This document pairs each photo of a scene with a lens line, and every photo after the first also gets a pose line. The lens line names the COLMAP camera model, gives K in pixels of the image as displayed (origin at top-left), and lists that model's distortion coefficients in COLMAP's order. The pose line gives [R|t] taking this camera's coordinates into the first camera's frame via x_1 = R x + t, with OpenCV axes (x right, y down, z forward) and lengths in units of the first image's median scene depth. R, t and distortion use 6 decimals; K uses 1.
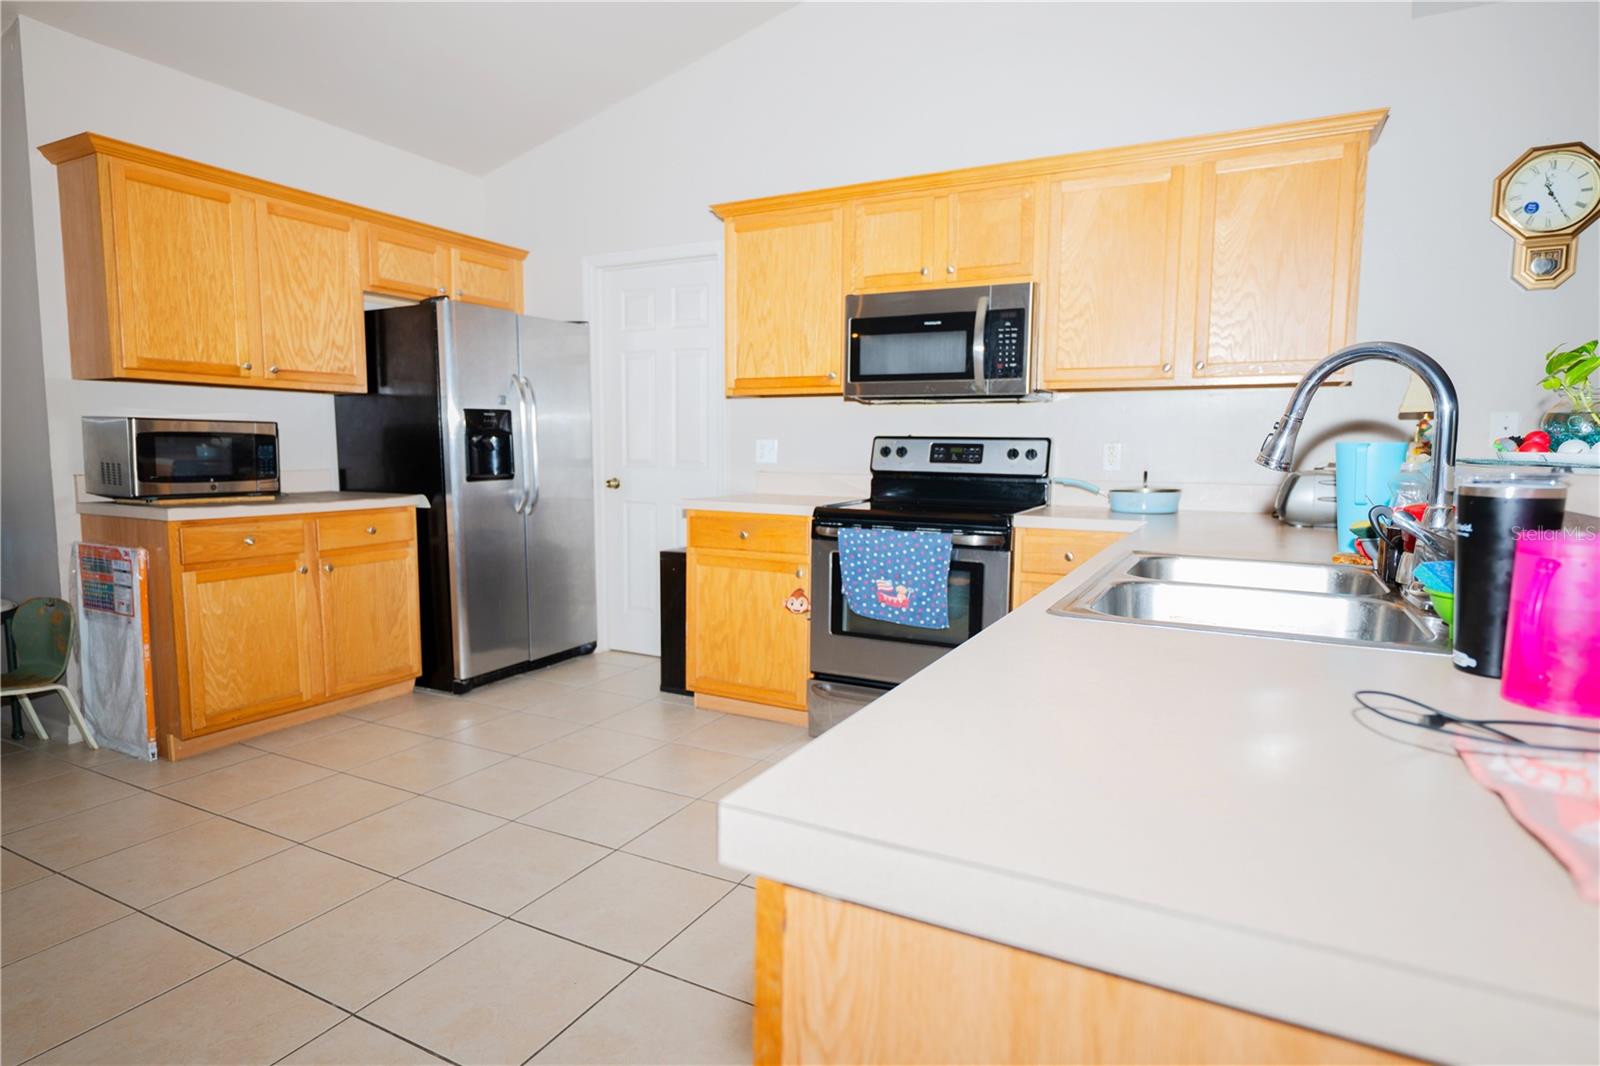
lens RADIAL K [[869.9, 0, 796.7], [0, 869.9, 528.5], [0, 0, 1]] dist [-0.001833, 0.000486]
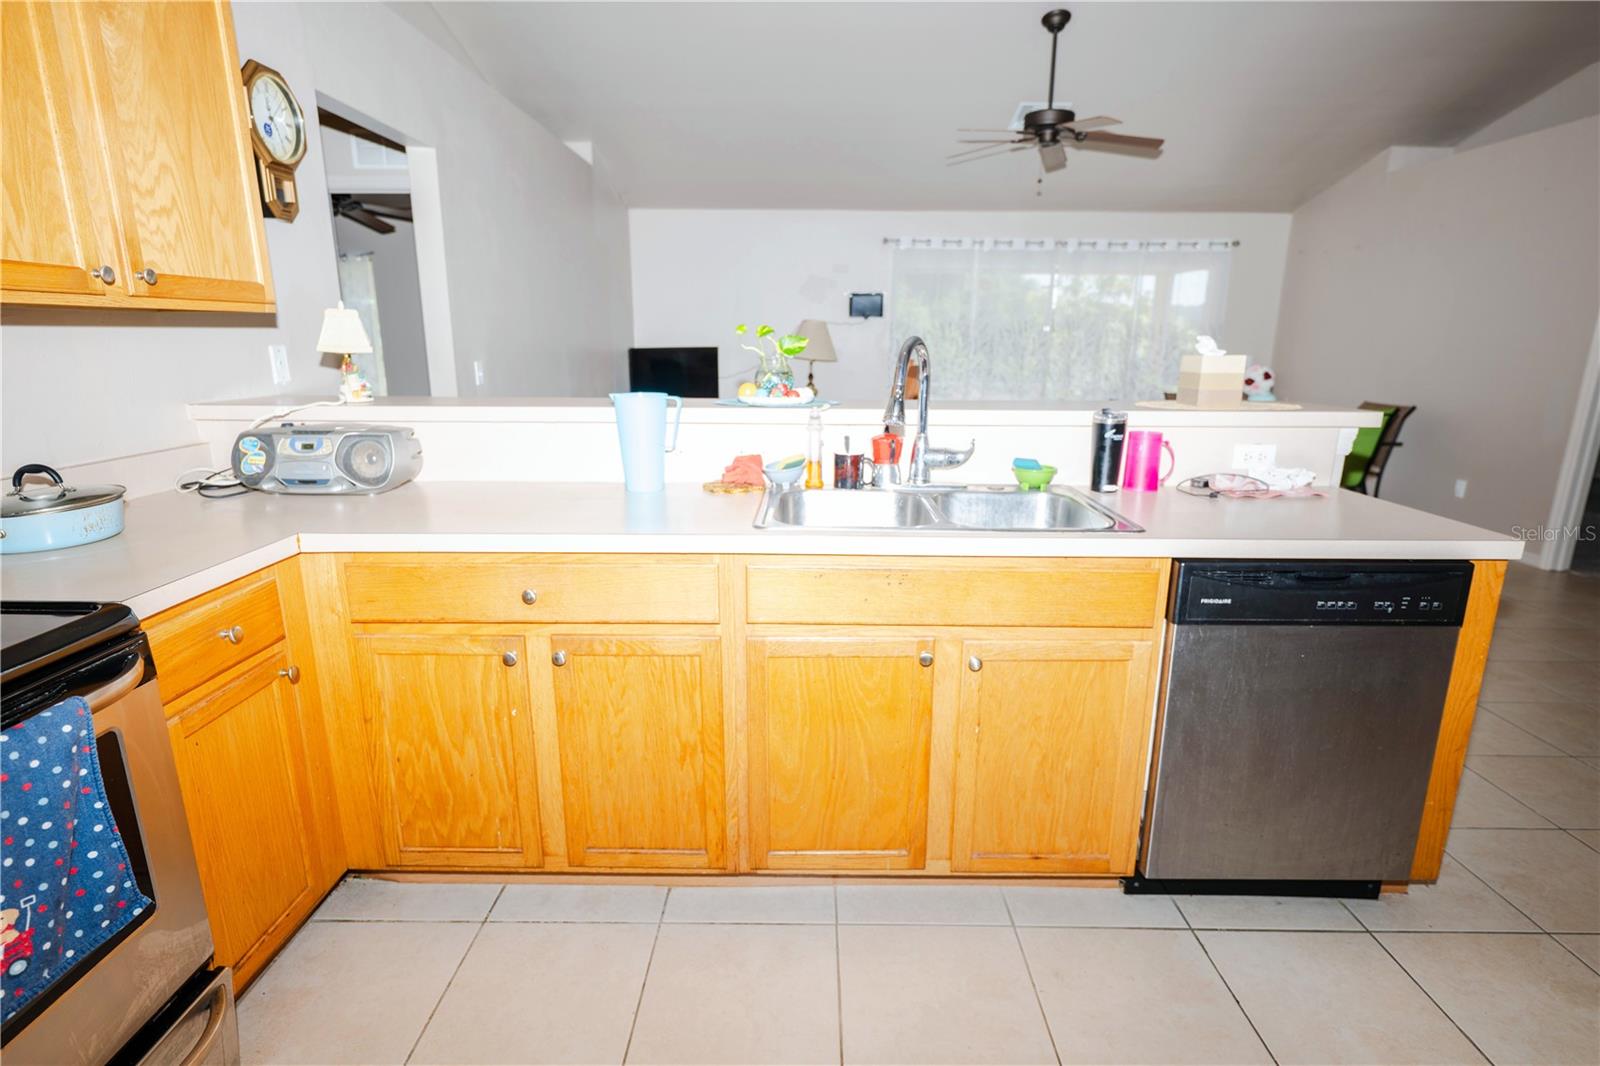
lens RADIAL K [[797.5, 0, 804.5], [0, 797.5, 534.1], [0, 0, 1]] dist [0.000868, 0.001070]
pose [[-0.458716, -0.225166, 0.859581, -0.220328], [0.075897, 0.953898, 0.290375, -0.120689], [-0.885336, 0.198440, -0.420479, 0.731586]]
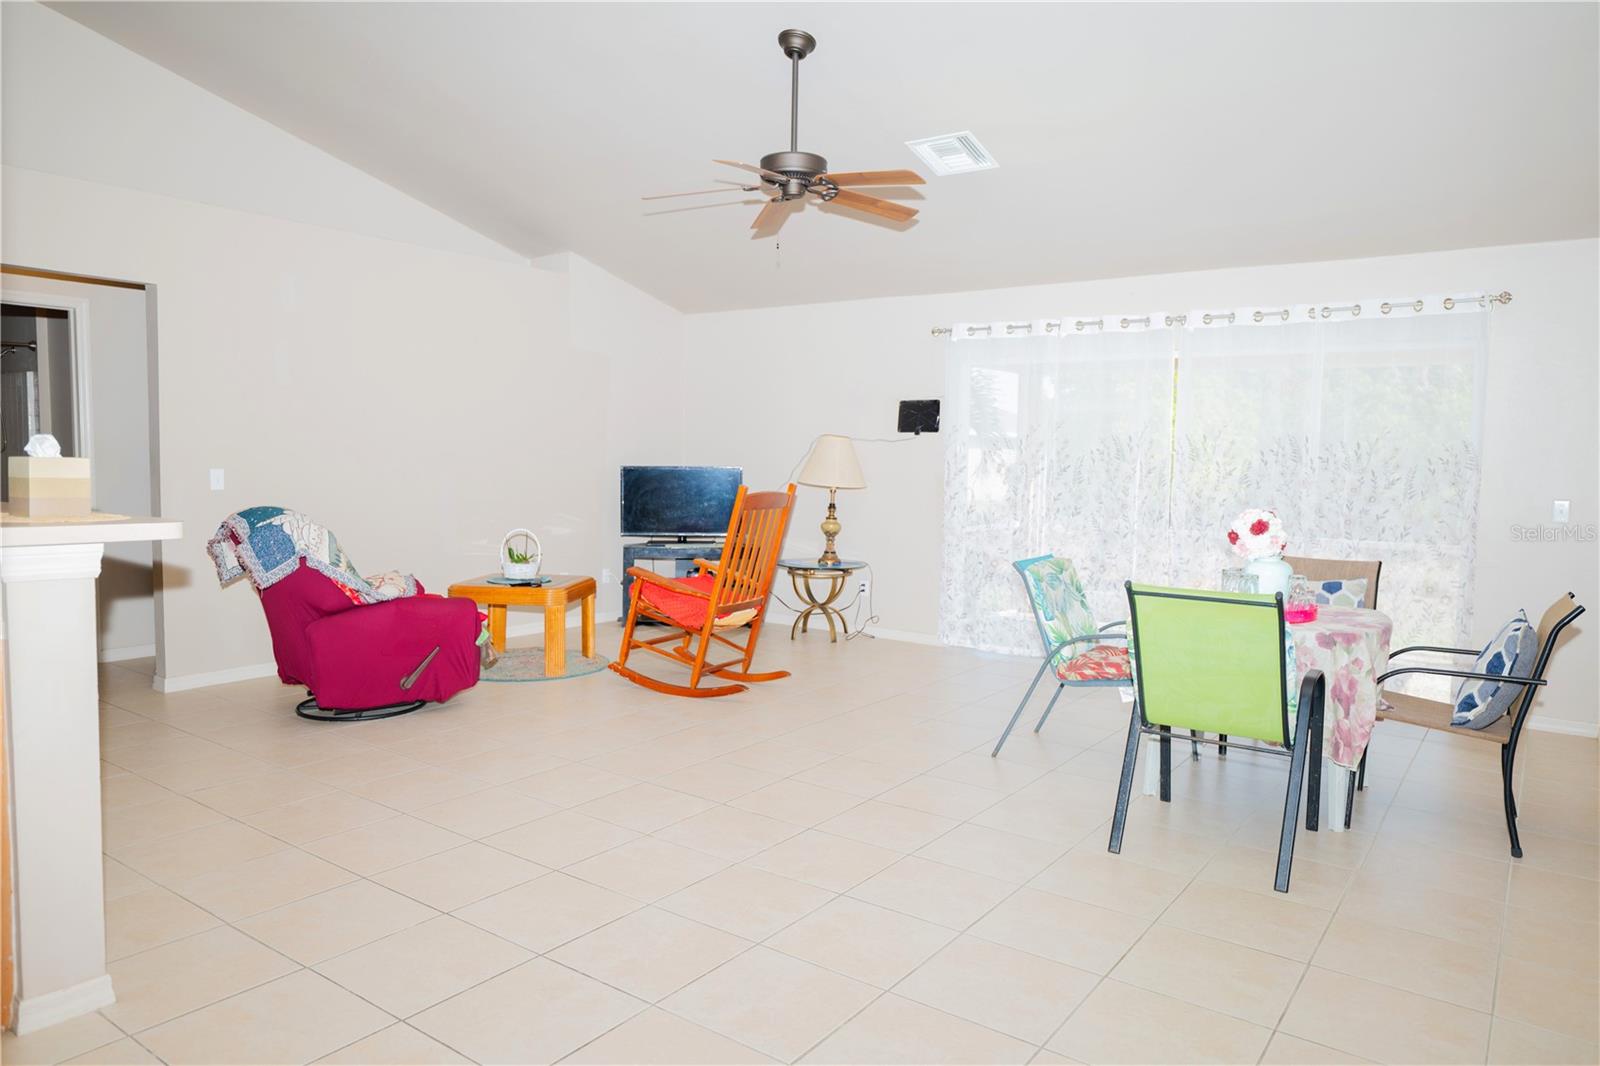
lens RADIAL K [[1044.3, 0, 800.0], [0, 1044.3, 533.0], [0, 0, 1]] dist [0.002089, 0.000567]
pose [[0.146059, -0.078141, 0.986185, -0.414900], [0.078091, 0.994676, 0.067248, 0.001525], [-0.986189, 0.067190, 0.151384, -0.515602]]
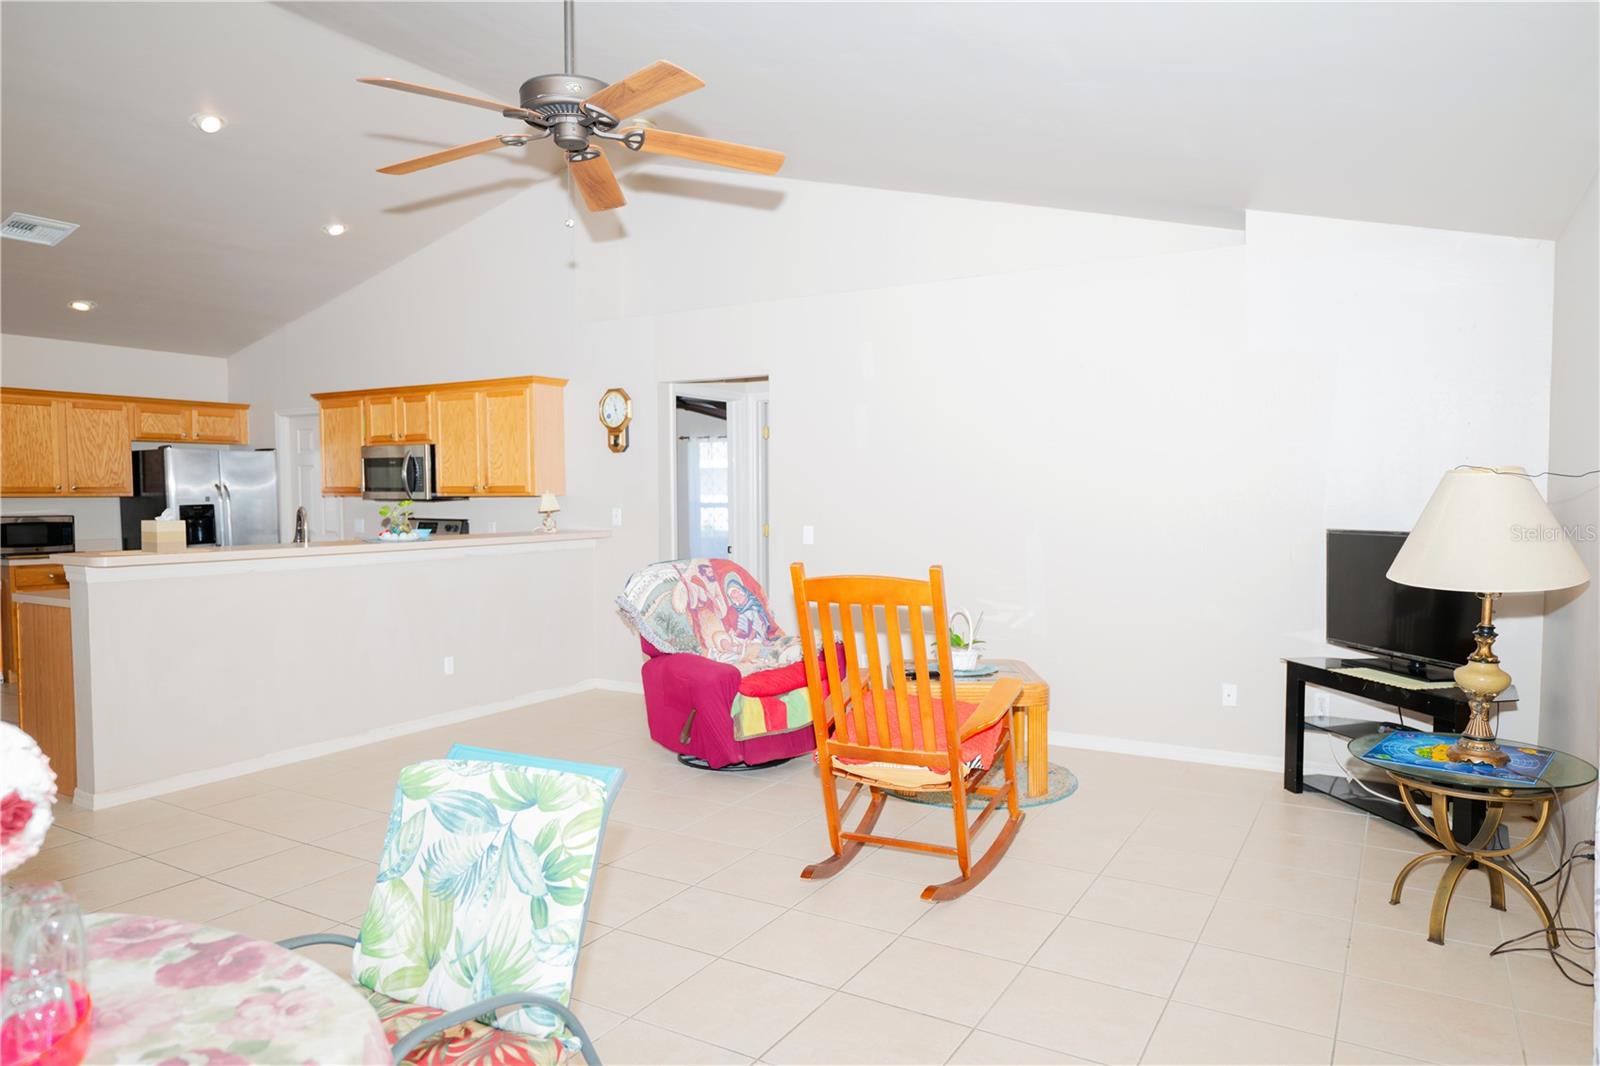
lens RADIAL K [[1023.2, 0, 803.5], [0, 1023.2, 545.6], [0, 0, 1]] dist [0.000196, -0.001116]
pose [[0.998585, -0.008163, -0.052545, 1.145890], [0.005855, 0.999017, -0.043943, 0.054961], [0.052852, 0.043573, 0.997651, -1.186435]]
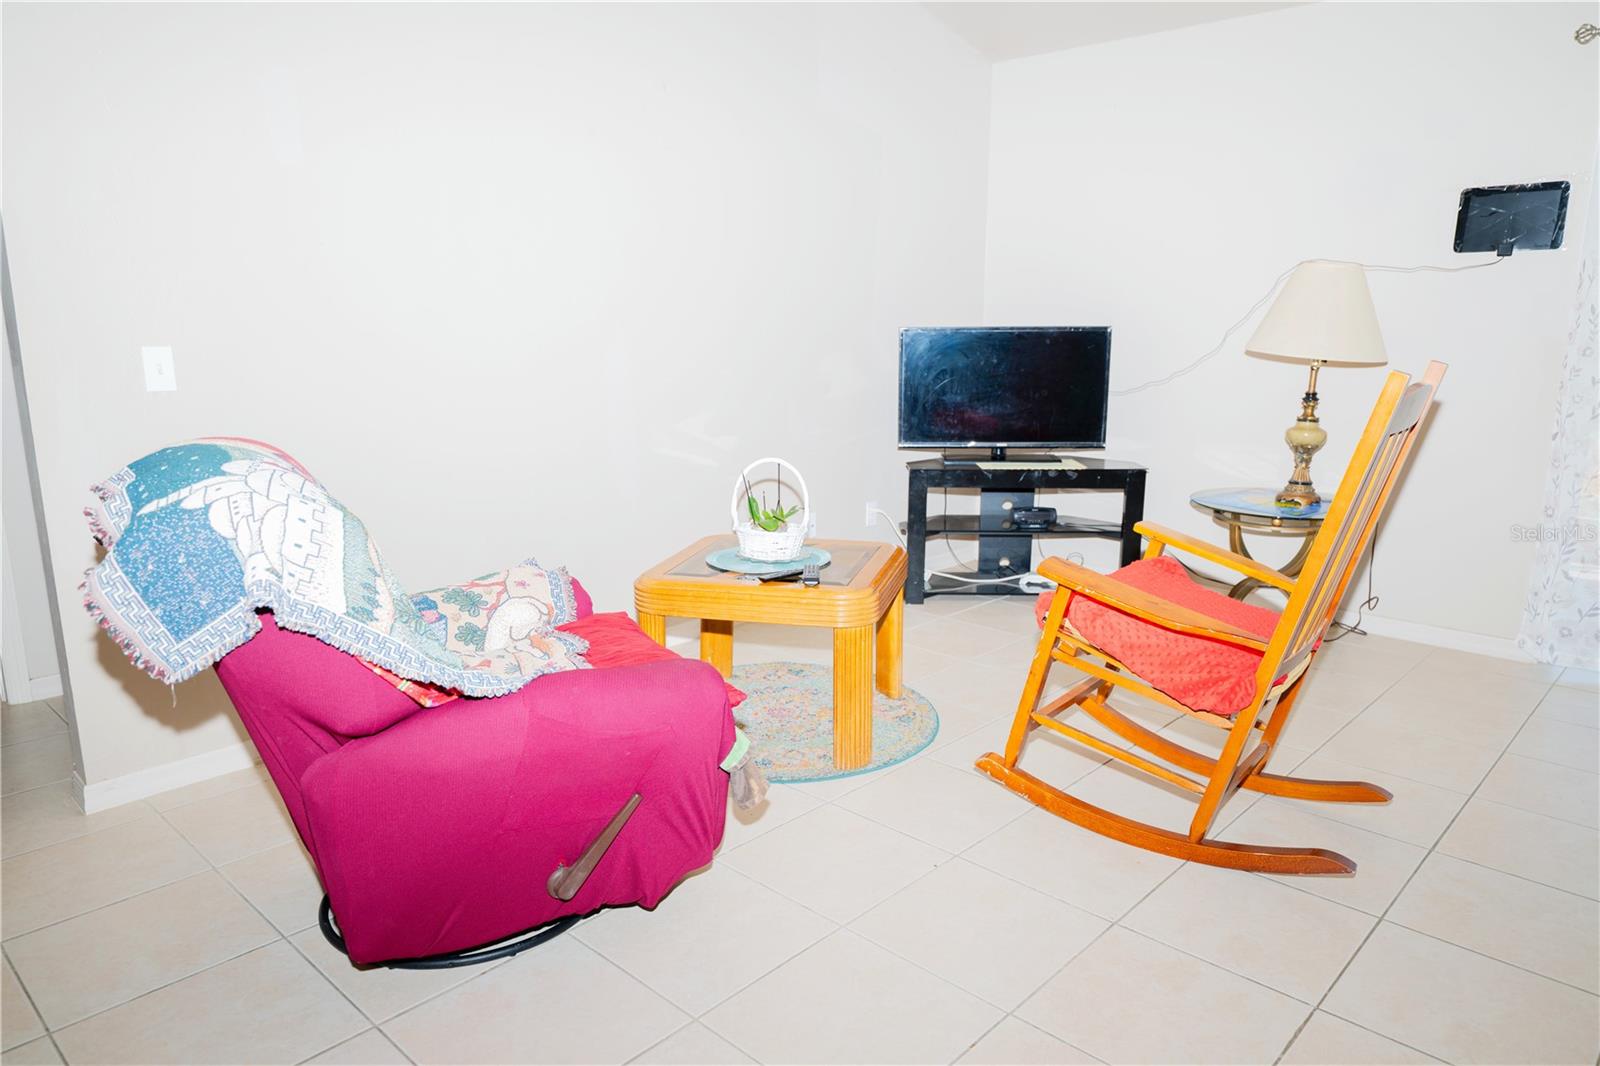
lens RADIAL K [[1056.1, 0, 807.2], [0, 1056.1, 540.6], [0, 0, 1]] dist [-0.001060, -0.000853]
pose [[0.266251, -0.207235, 0.941363, 0.431070], [0.093701, 0.977554, 0.188700, -0.020966], [-0.959339, 0.037966, 0.279693, -0.050475]]
